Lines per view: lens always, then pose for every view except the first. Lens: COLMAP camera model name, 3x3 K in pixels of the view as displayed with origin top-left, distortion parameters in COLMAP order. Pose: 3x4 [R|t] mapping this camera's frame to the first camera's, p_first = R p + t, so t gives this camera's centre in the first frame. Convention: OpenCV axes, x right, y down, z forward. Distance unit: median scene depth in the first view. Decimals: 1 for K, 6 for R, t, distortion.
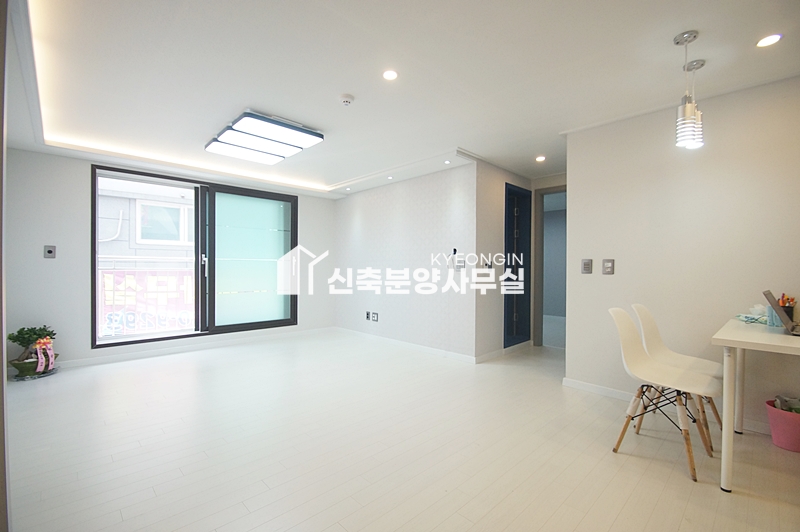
lens RADIAL K [[354.2, 0, 400.8], [0, 354.2, 269.3], [0, 0, 1]] dist [0.000448, -0.007384]
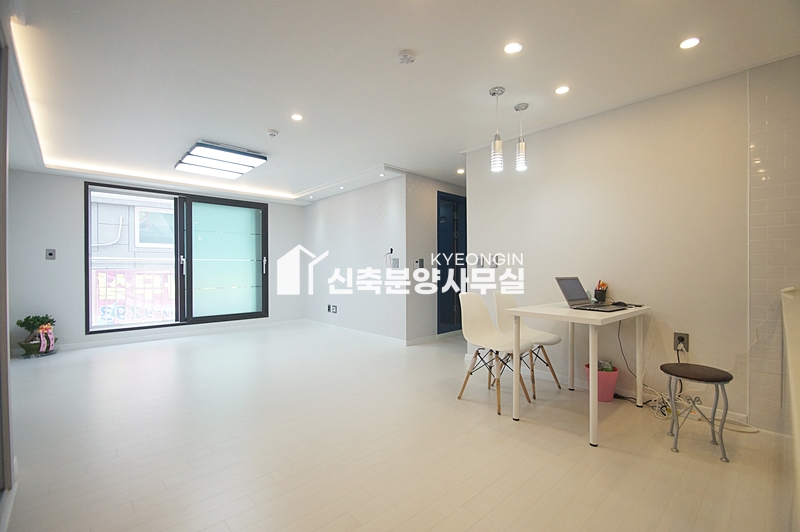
lens RADIAL K [[352.8, 0, 399.3], [0, 352.8, 269.9], [0, 0, 1]] dist [0.002109, -0.008562]
pose [[0.999796, -0.008930, -0.018093, 0.190890], [0.008932, 0.999960, 0.000016, 0.012291], [0.018092, -0.000177, 0.999836, -0.157709]]
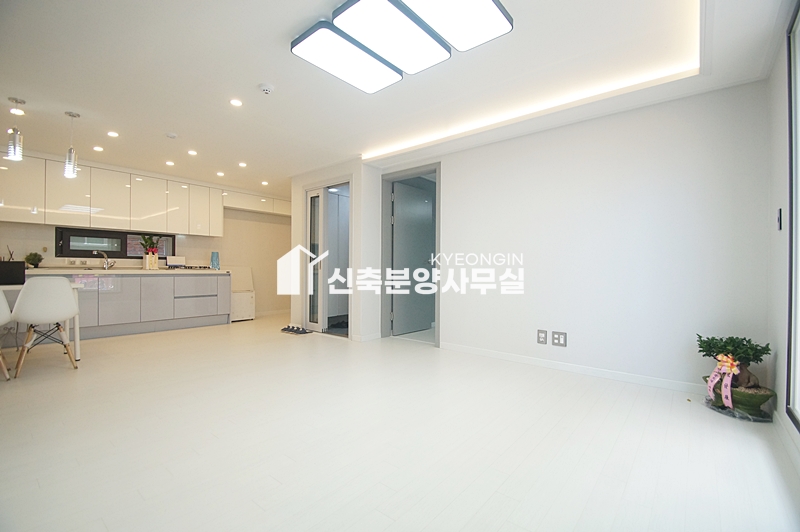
lens RADIAL K [[354.2, 0, 400.8], [0, 354.2, 269.3], [0, 0, 1]] dist [0.000448, -0.007384]
pose [[0.995163, -0.000909, 0.098229, -0.499710], [0.001016, 0.999999, -0.001047, 0.014025], [-0.098228, 0.001141, 0.995163, 0.486065]]
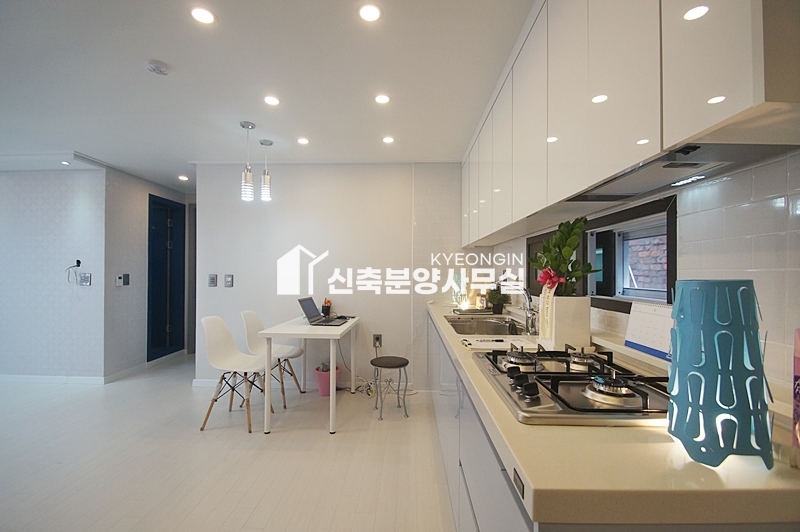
lens RADIAL K [[352.8, 0, 399.3], [0, 352.8, 269.9], [0, 0, 1]] dist [0.002109, -0.008562]
pose [[0.711086, 0.002100, 0.703102, 0.101451], [0.003604, 0.999972, -0.006631, -0.023629], [-0.703096, 0.007250, 0.711058, -0.192344]]
